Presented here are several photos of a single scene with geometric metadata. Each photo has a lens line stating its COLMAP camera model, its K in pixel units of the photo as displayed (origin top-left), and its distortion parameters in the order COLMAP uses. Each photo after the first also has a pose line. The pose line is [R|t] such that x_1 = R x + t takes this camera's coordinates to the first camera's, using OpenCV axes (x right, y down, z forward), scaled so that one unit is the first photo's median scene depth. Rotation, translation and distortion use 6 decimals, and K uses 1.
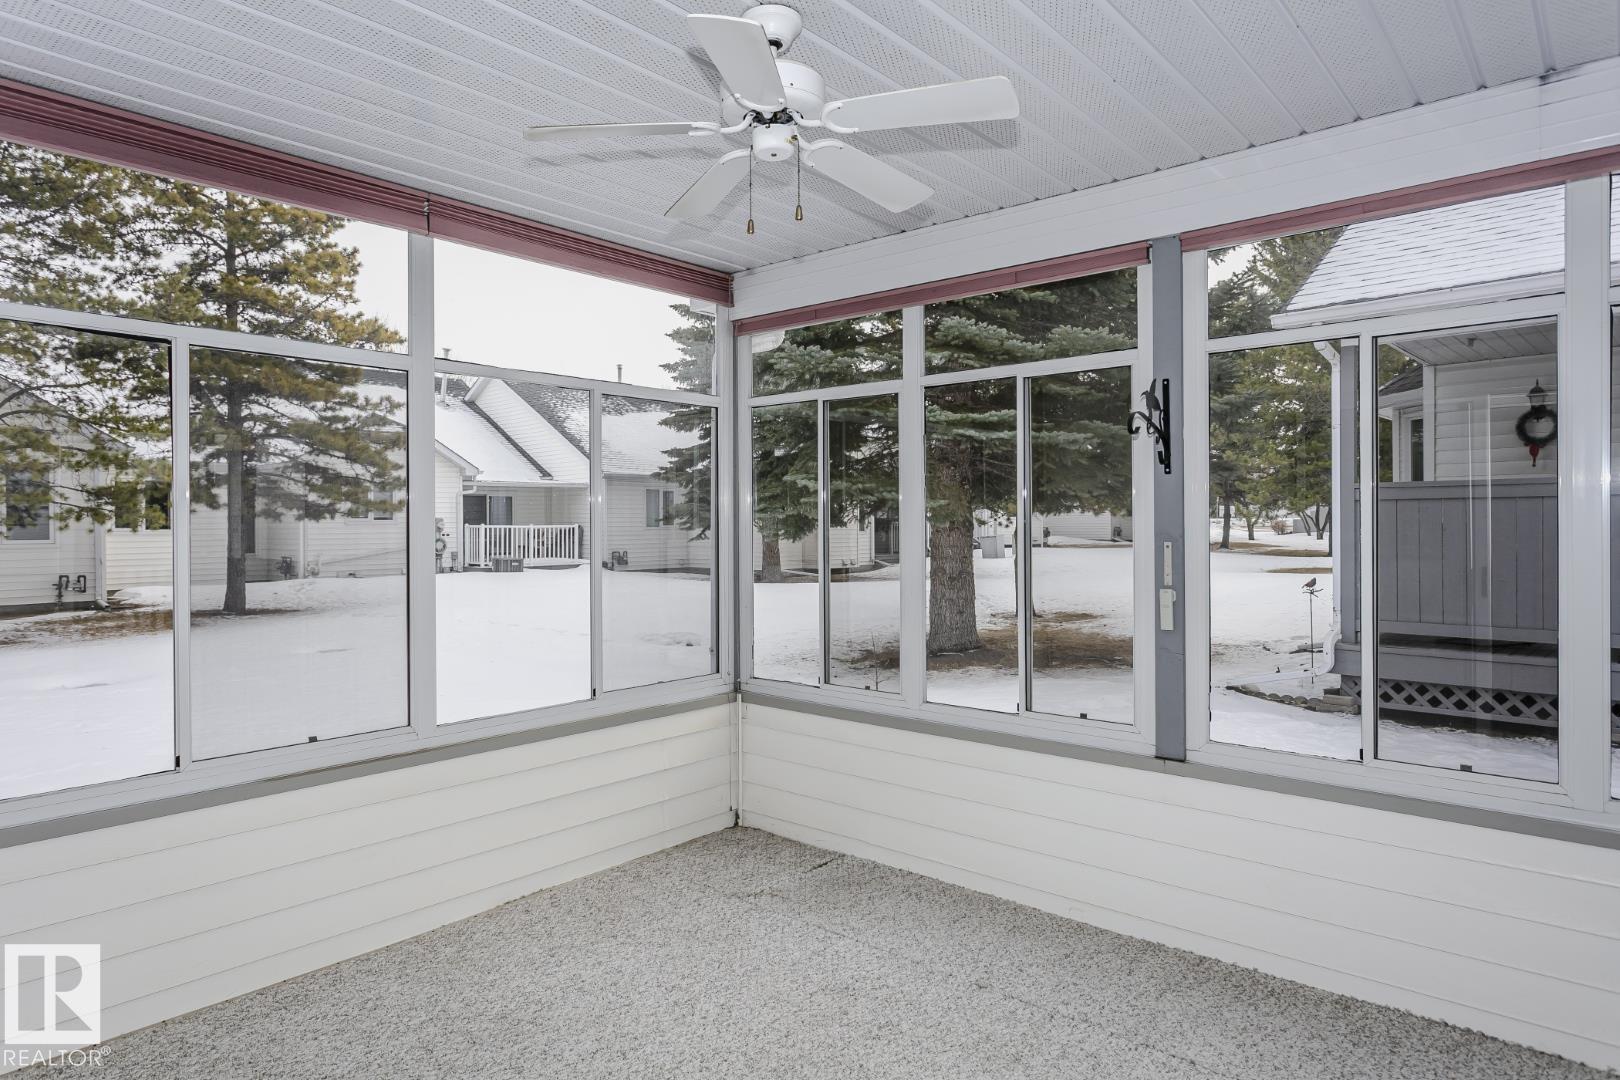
lens RADIAL K [[961.7, 0, 809.0], [0, 961.7, 524.6], [0, 0, 1]] dist [0.016567, 0.000560]
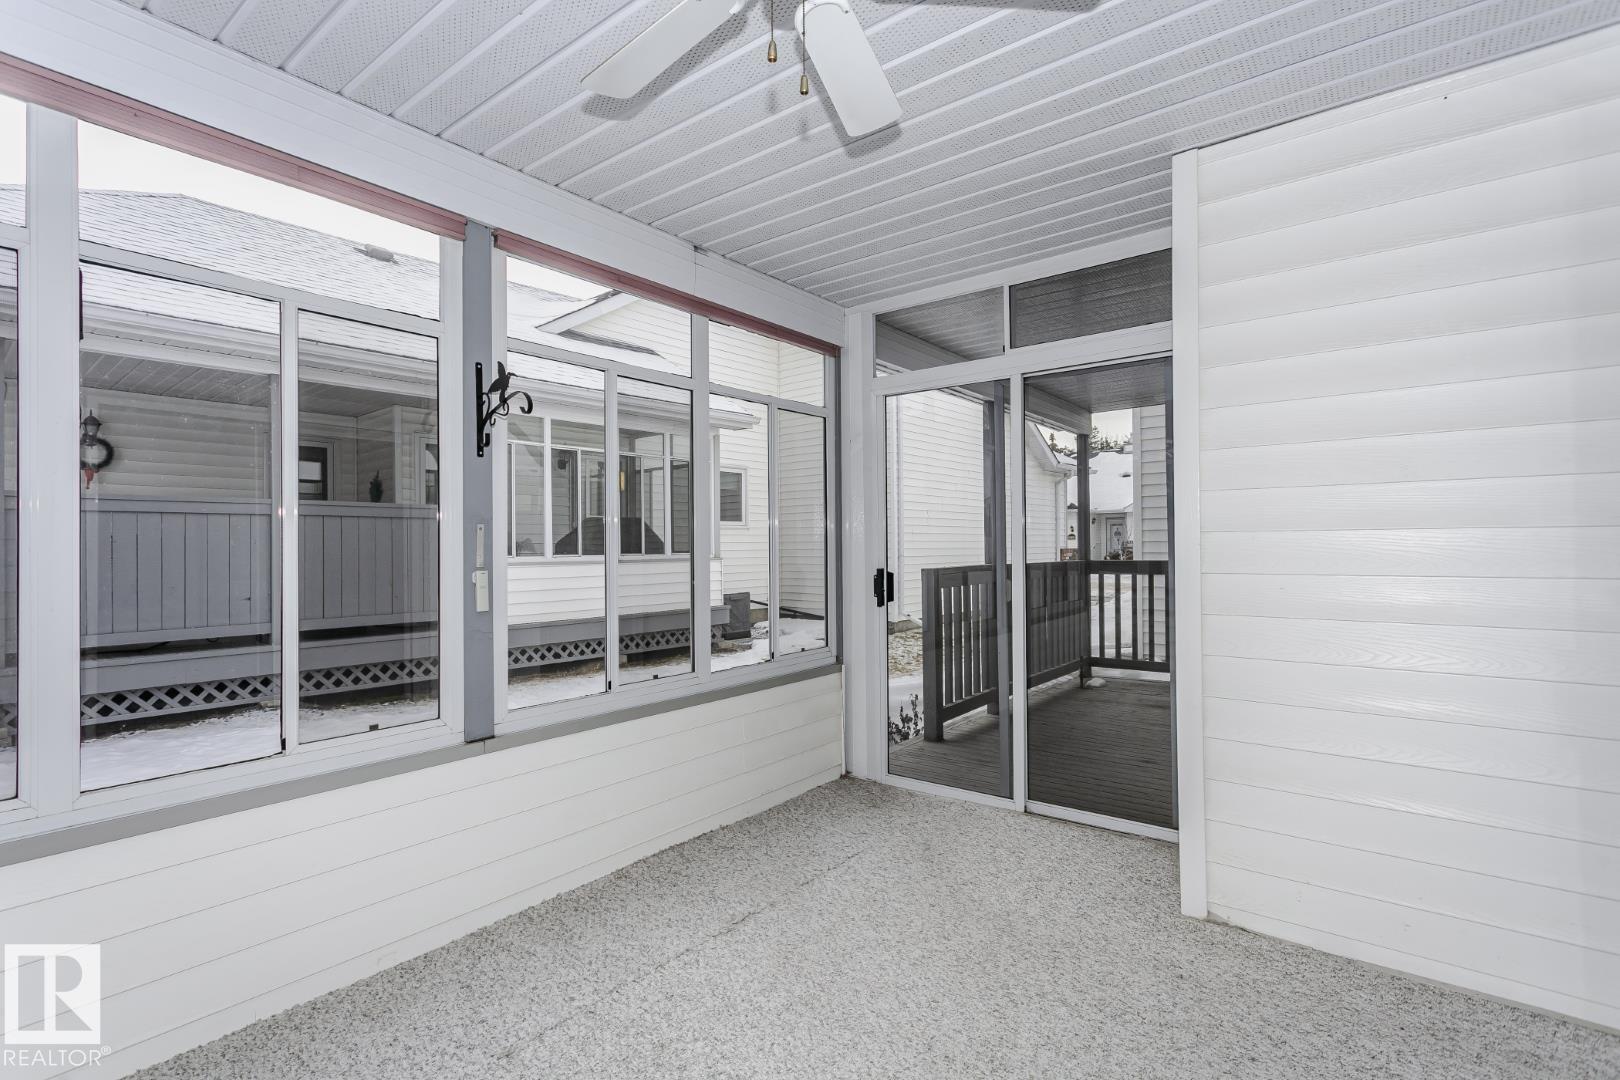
lens RADIAL K [[764.8, 0, 797.5], [0, 764.8, 541.8], [0, 0, 1]] dist [0.004095, 0.000807]
pose [[-0.045700, 0.016083, 0.998826, -0.435692], [0.007527, 0.999848, -0.015755, 0.052218], [-0.998927, 0.006798, -0.045814, 0.701917]]
